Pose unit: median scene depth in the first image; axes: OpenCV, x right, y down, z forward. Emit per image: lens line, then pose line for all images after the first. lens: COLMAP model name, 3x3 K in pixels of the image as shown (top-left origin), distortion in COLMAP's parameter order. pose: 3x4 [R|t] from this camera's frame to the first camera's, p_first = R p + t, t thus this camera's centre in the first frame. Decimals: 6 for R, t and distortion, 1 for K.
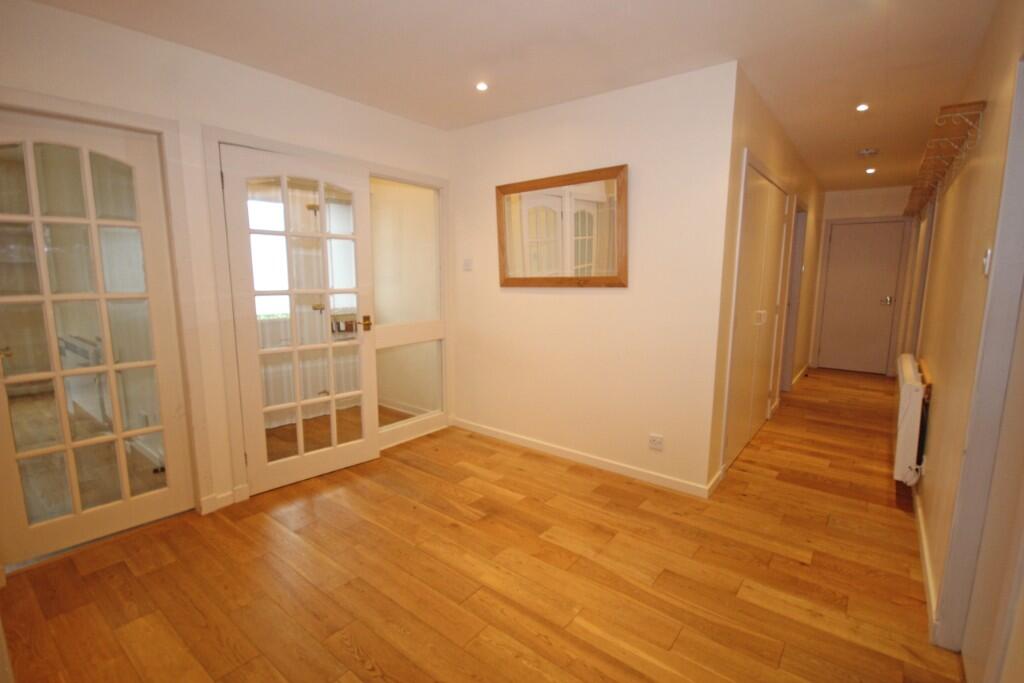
lens RADIAL K [[471.5, 0, 518.8], [0, 471.5, 340.0], [0, 0, 1]] dist [-0.000140, -0.002092]
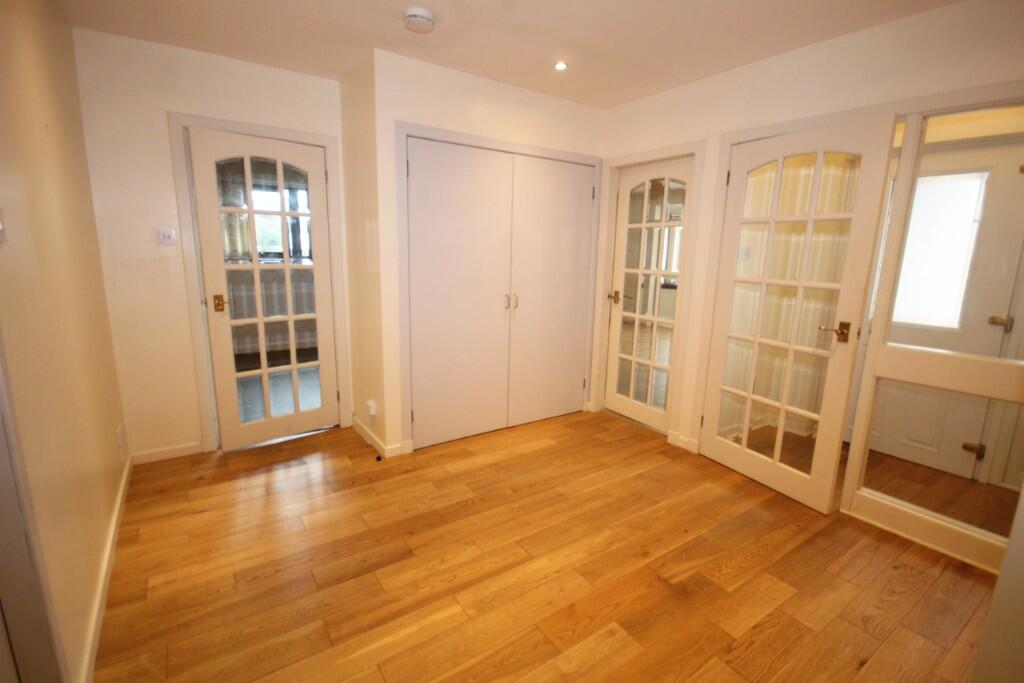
lens RADIAL K [[471.5, 0, 520.0], [0, 471.5, 344.5], [0, 0, 1]] dist [-0.000140, -0.002092]
pose [[-0.299187, 0.171283, -0.938695, 0.610836], [-0.167495, 0.959055, 0.228383, -0.117366], [0.939379, 0.225556, -0.258248, 0.840510]]
